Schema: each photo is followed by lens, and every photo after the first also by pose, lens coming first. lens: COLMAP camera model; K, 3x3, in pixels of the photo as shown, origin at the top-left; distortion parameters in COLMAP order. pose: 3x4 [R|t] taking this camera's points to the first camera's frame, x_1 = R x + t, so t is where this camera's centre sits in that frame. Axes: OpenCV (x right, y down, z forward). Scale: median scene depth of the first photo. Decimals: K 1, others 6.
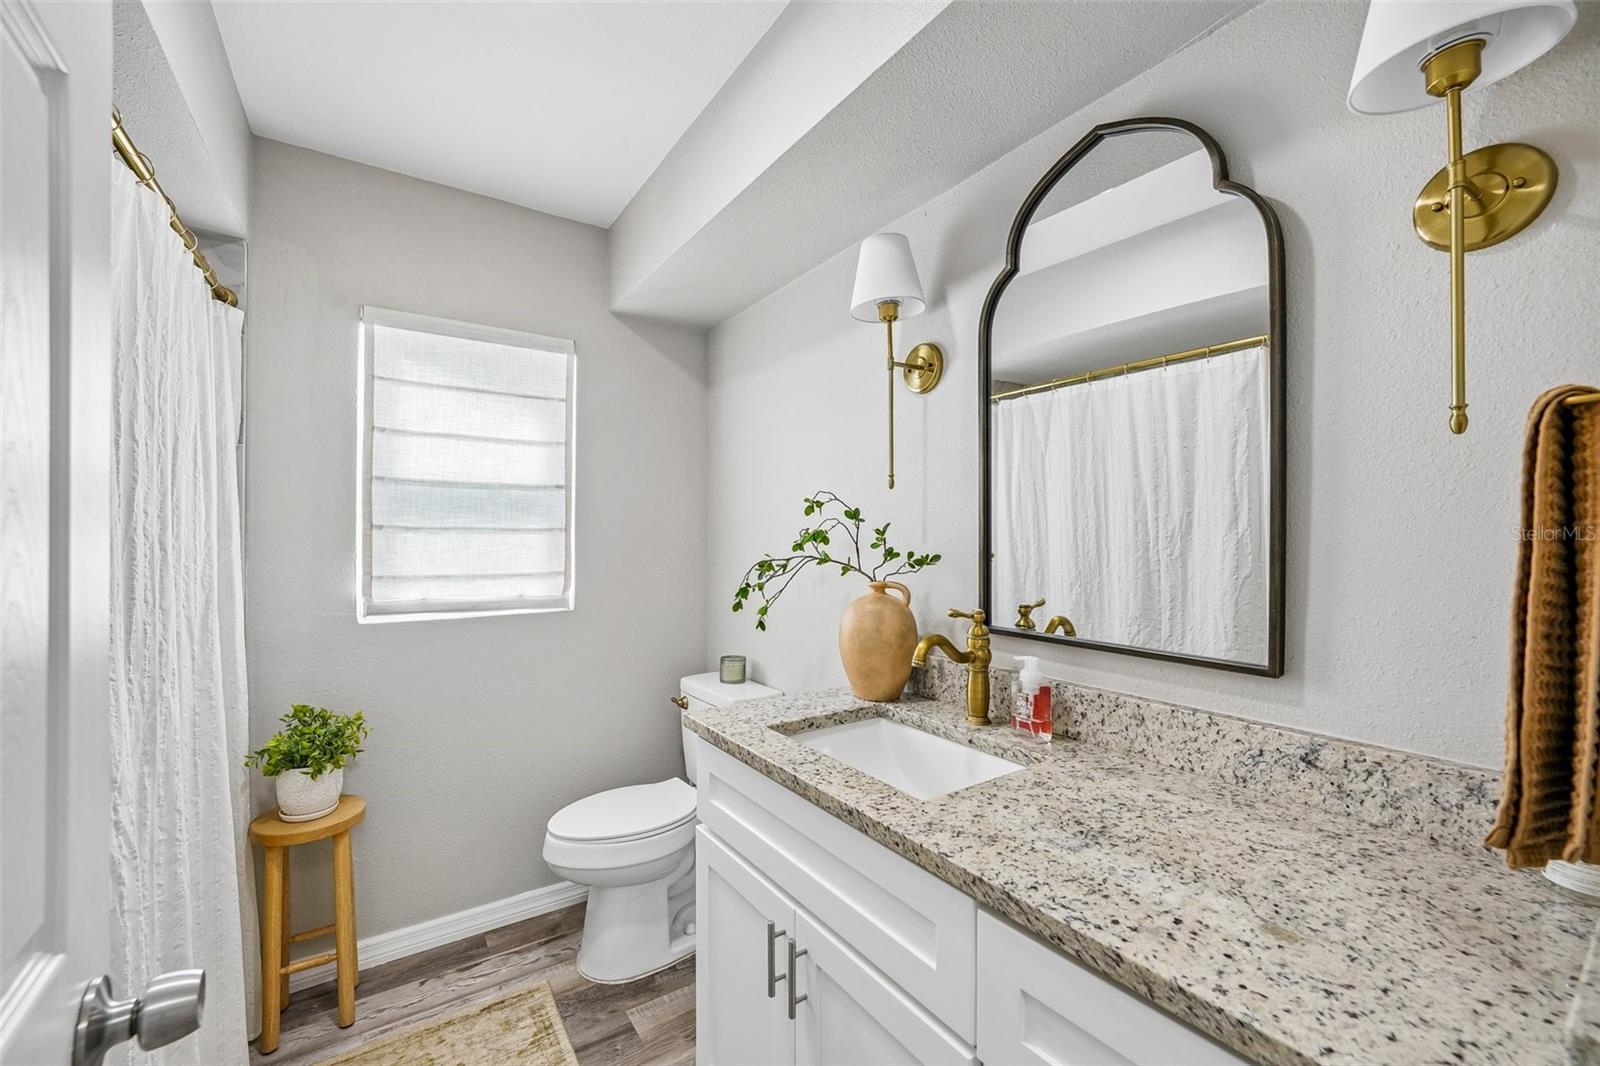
lens RADIAL K [[644.9, 0, 800.0], [0, 644.9, 533.0], [0, 0, 1]] dist [0.000070, 0.000003]
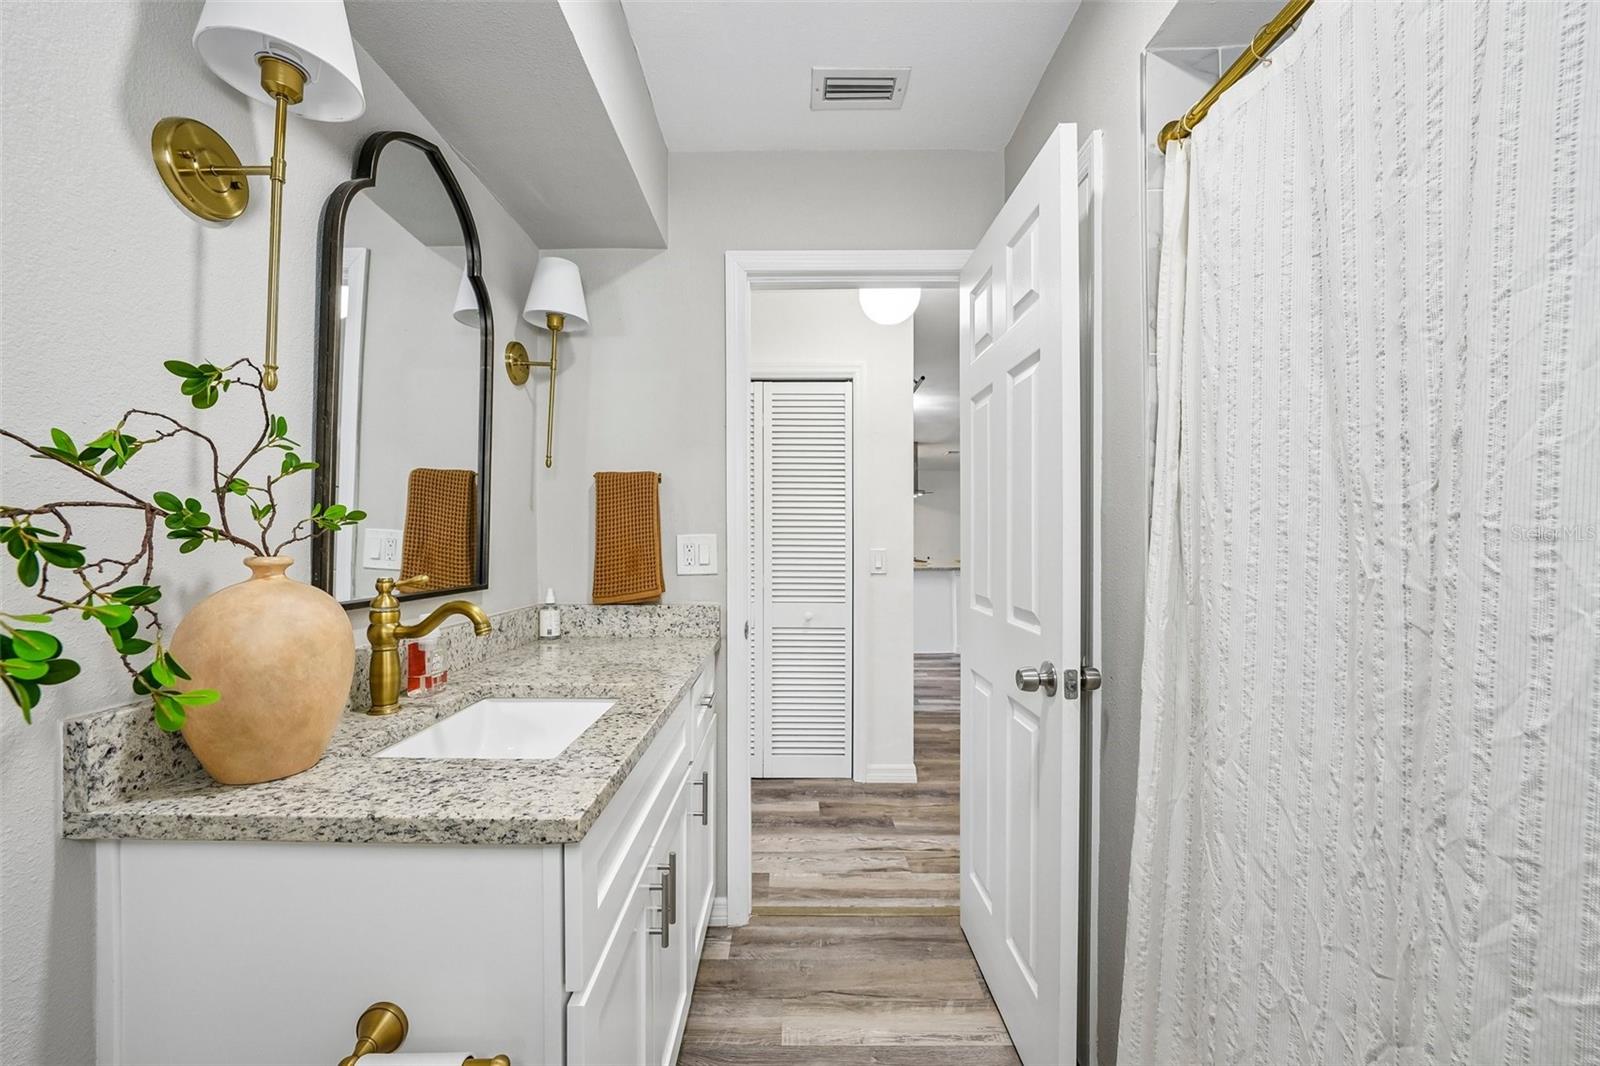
lens RADIAL K [[644.9, 0, 800.0], [0, 644.9, 533.0], [0, 0, 1]] dist [0.000070, 0.000003]
pose [[-0.827795, 0.002955, 0.561024, -0.592941], [-0.003141, 0.999946, -0.009901, 0.068646], [-0.561023, -0.009958, -0.827741, 1.314014]]
